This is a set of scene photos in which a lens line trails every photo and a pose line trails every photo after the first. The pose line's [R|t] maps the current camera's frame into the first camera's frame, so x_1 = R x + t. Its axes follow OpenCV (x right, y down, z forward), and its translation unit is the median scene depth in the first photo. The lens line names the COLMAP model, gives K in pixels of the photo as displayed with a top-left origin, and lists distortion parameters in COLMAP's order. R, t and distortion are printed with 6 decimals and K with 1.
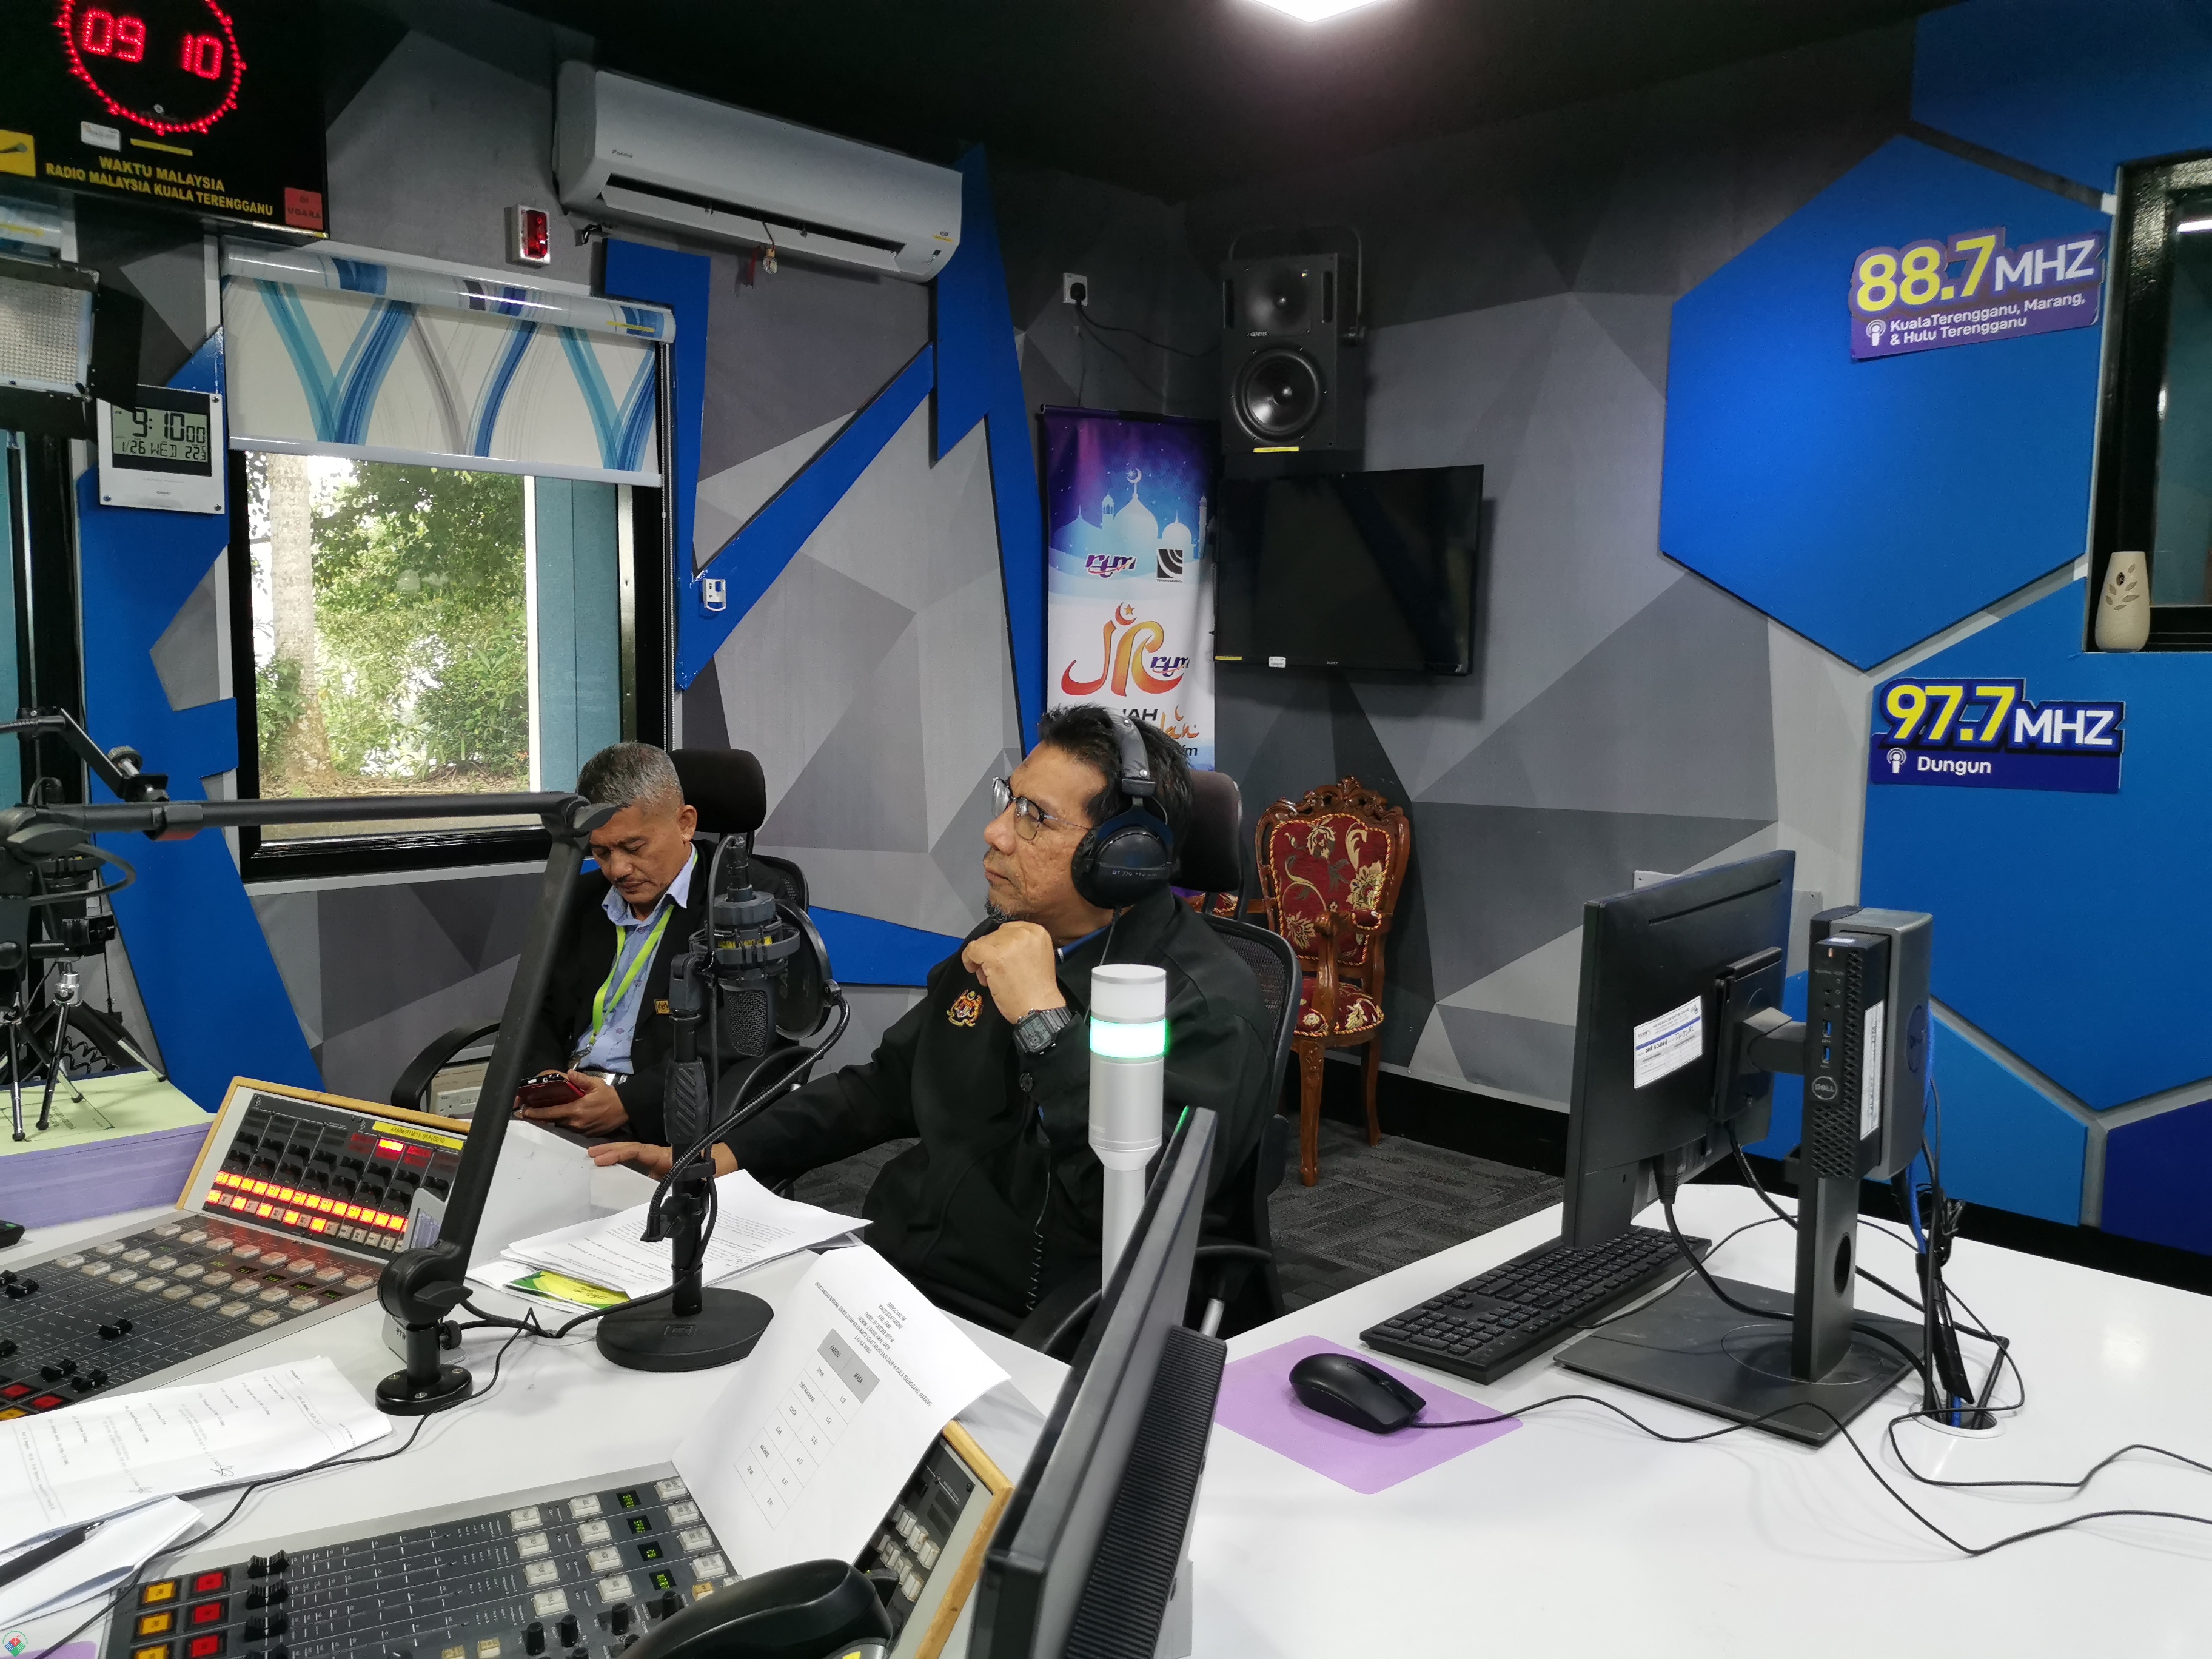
lens RADIAL K [[1709.3, 0, 1096.9], [0, 1709.3, 830.7], [0, 0, 1]] dist [0.044942, -0.028341]
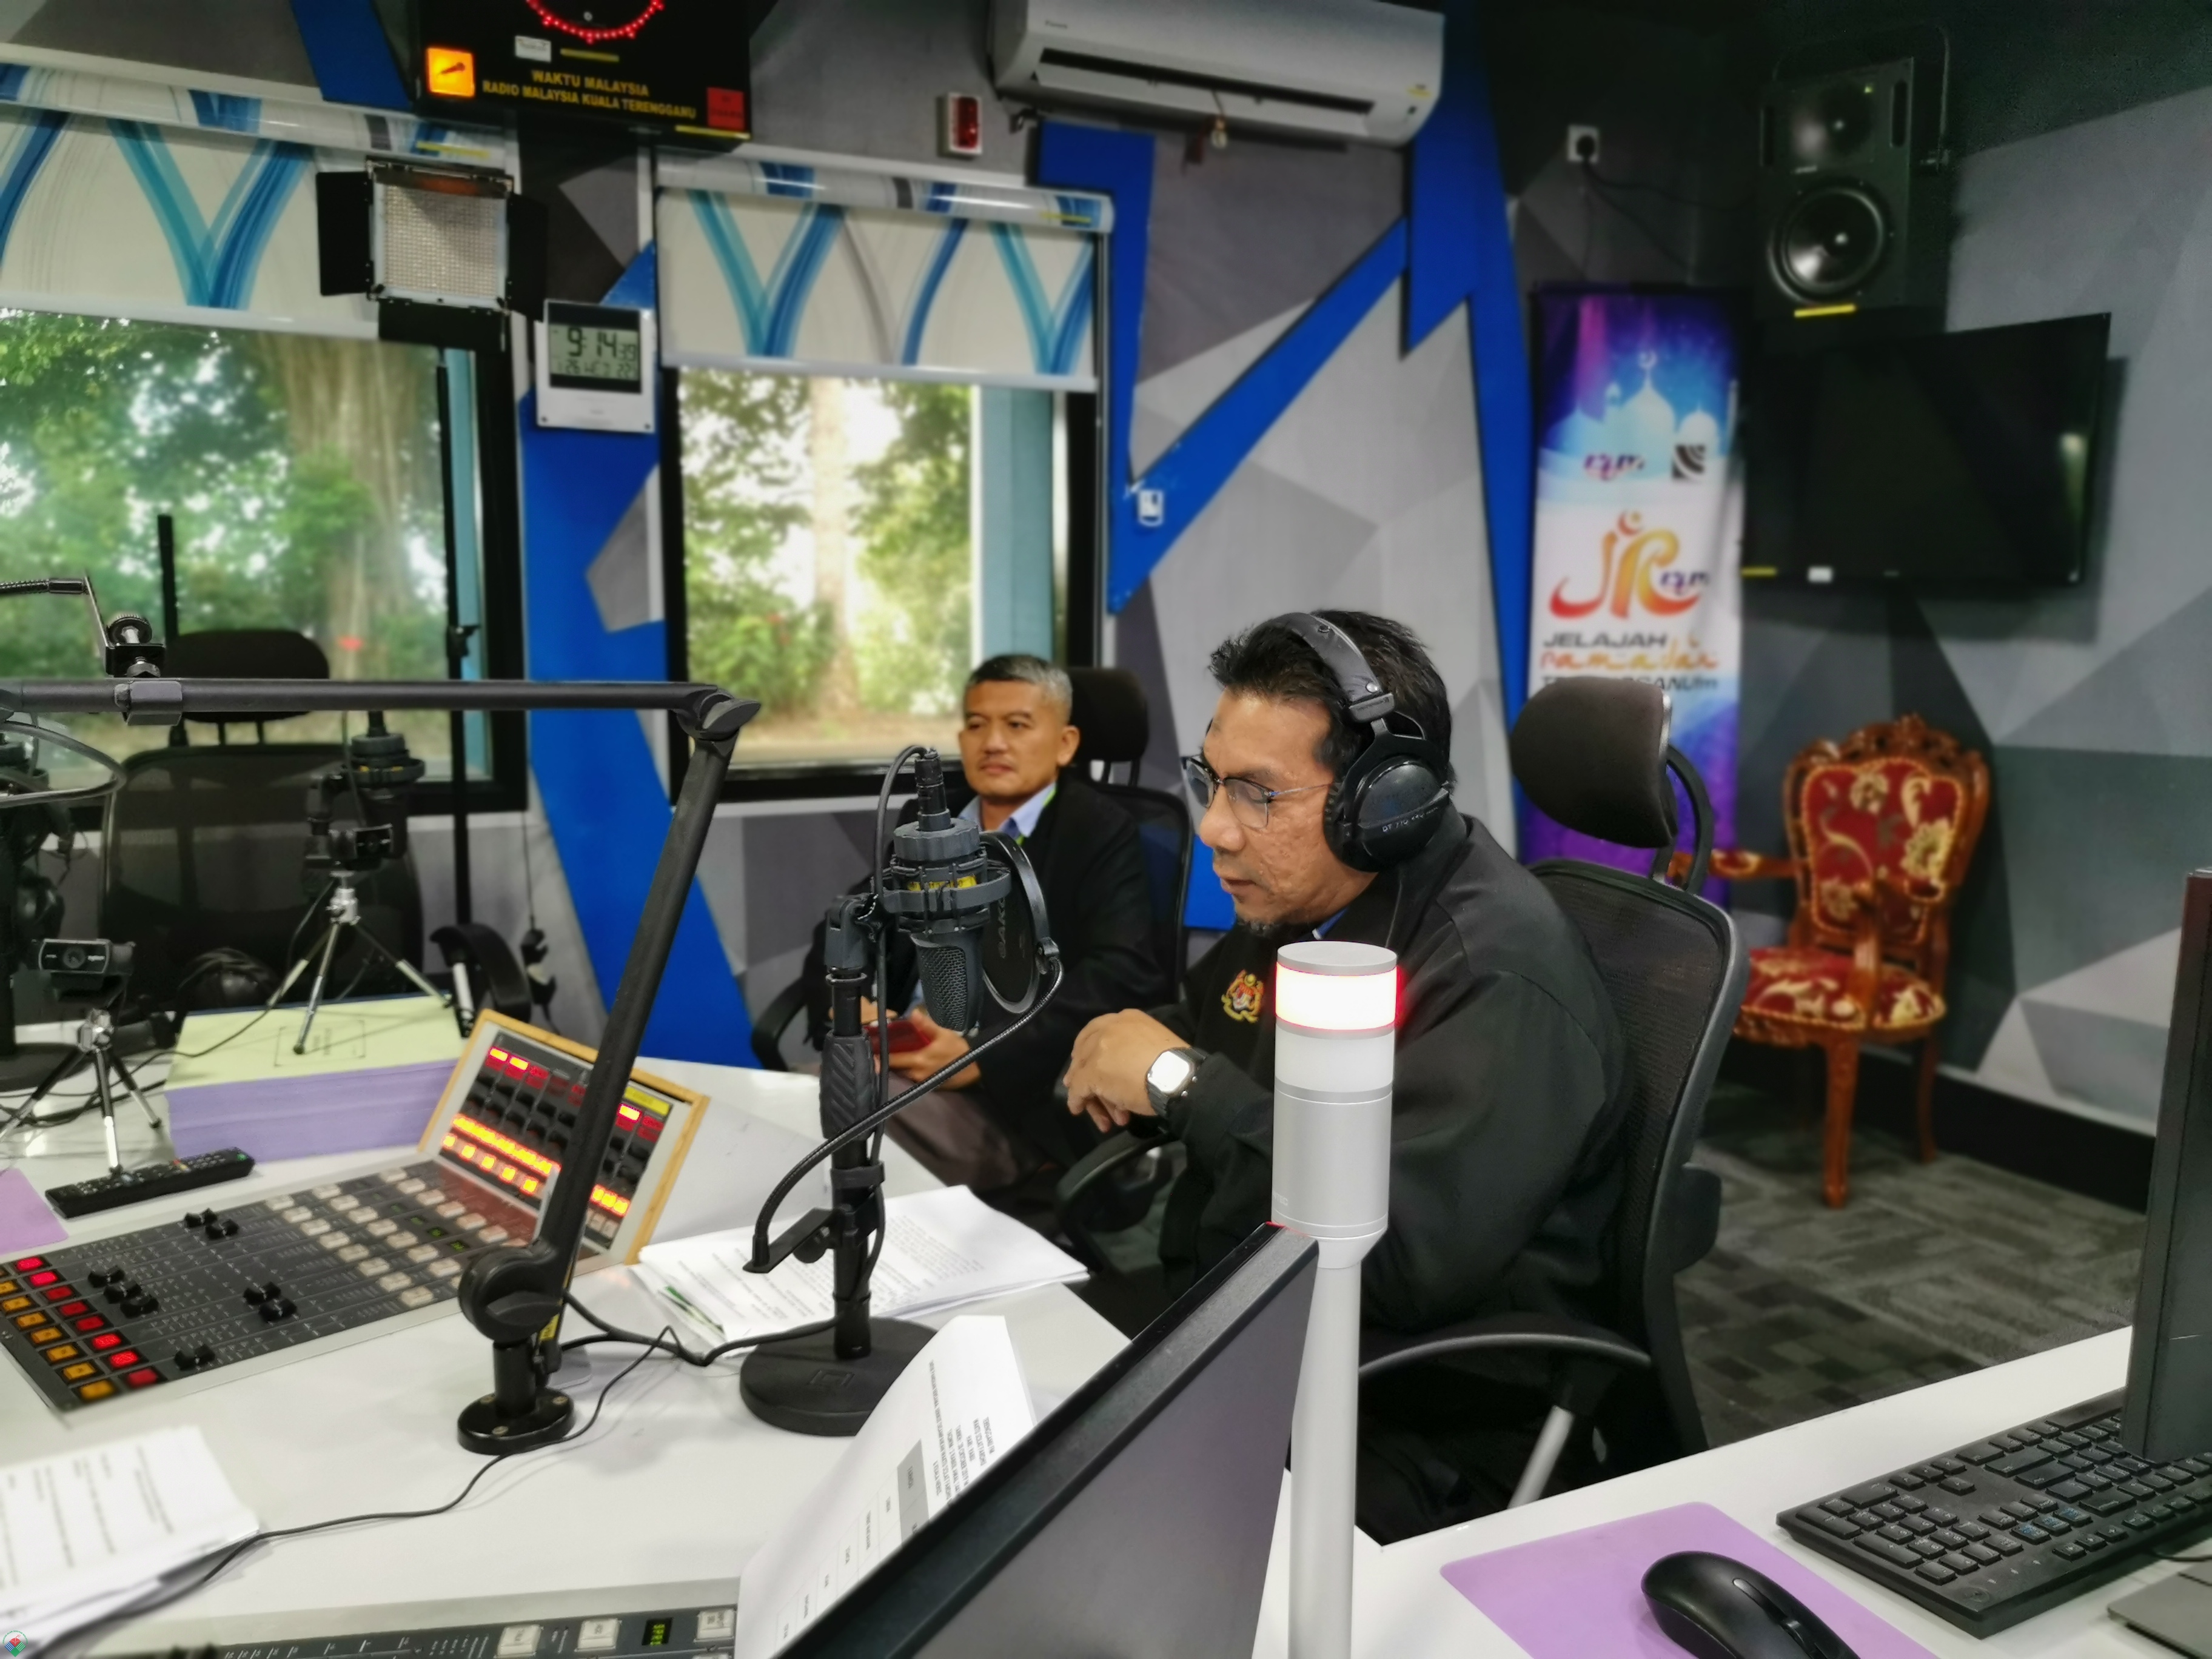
lens RADIAL K [[1709.3, 0, 1086.7], [0, 1709.3, 840.6], [0, 0, 1]] dist [0.044942, -0.028341]
pose [[0.950624, 0.031279, -0.308766, 0.037344], [-0.020045, 0.999019, 0.039491, 0.005659], [0.309699, -0.031352, 0.950318, 0.116771]]
